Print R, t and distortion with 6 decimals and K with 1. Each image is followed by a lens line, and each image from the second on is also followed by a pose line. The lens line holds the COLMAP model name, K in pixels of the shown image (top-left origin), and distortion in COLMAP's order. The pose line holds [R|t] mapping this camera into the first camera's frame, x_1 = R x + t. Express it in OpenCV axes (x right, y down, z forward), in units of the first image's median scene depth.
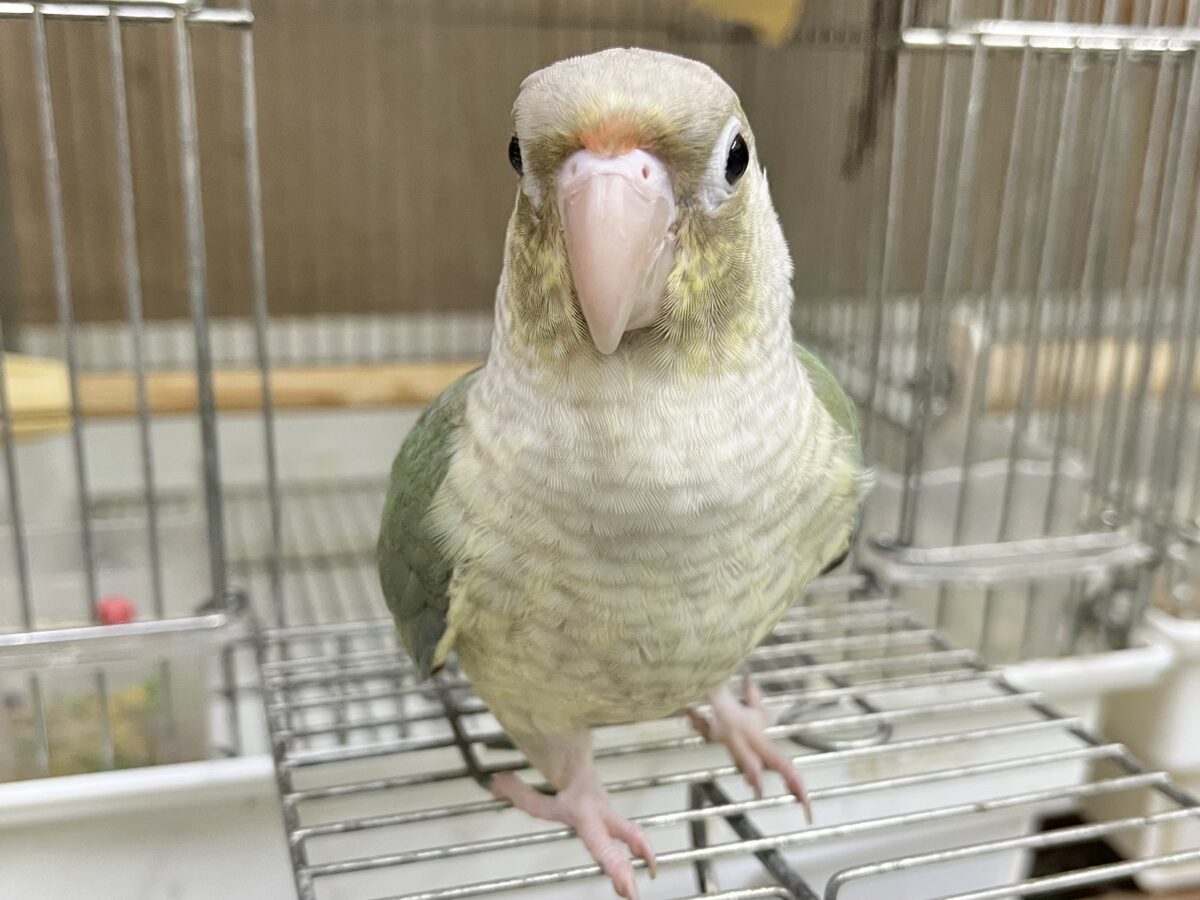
lens RADIAL K [[1226.8, 0, 600.0], [0, 1226.8, 450.0], [0, 0, 1]] dist [0.002147, -0.013827]
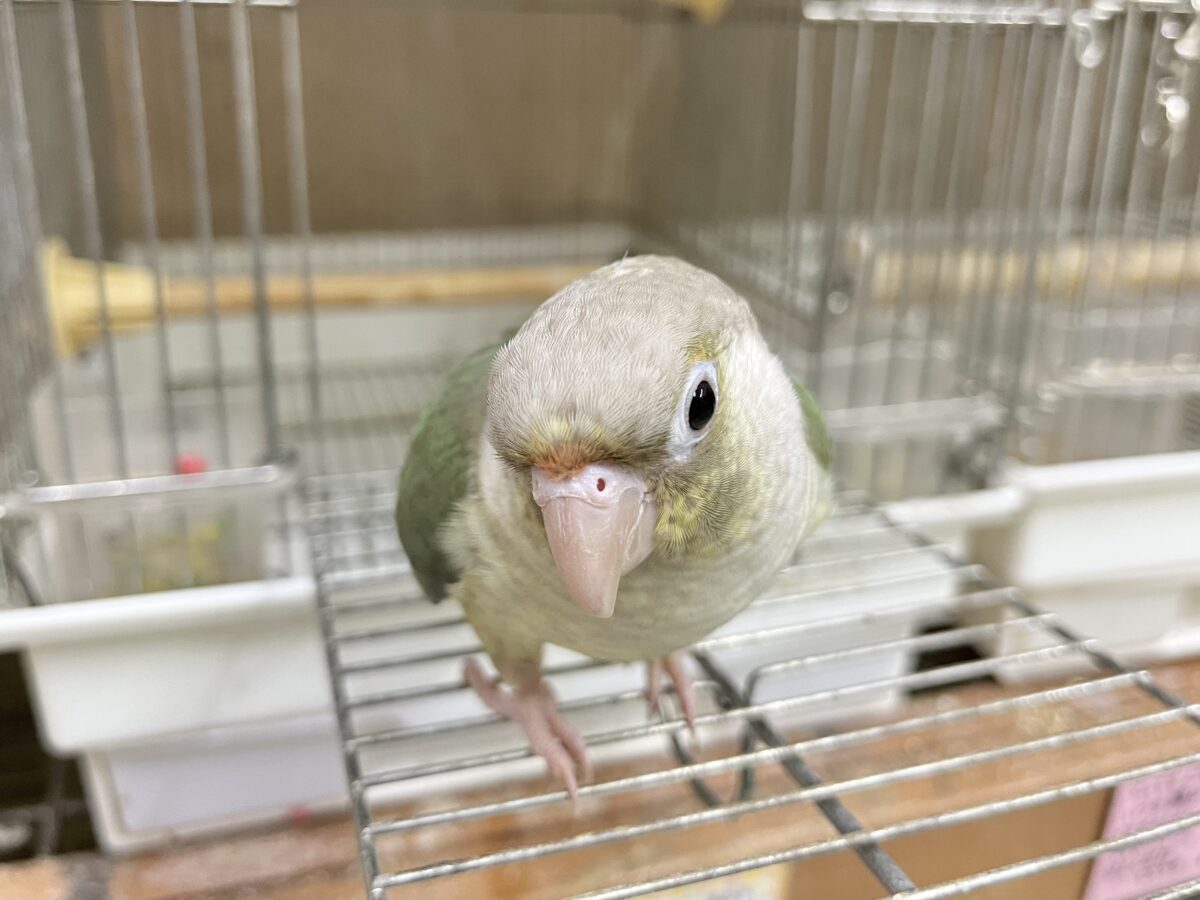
lens RADIAL K [[1226.8, 0, 600.0], [0, 1226.8, 450.0], [0, 0, 1]] dist [0.002147, -0.013827]
pose [[0.999643, -0.005852, 0.026074, -0.000708], [0.002861, 0.993556, 0.113307, -0.027850], [-0.026569, -0.113191, 0.993218, -0.269474]]
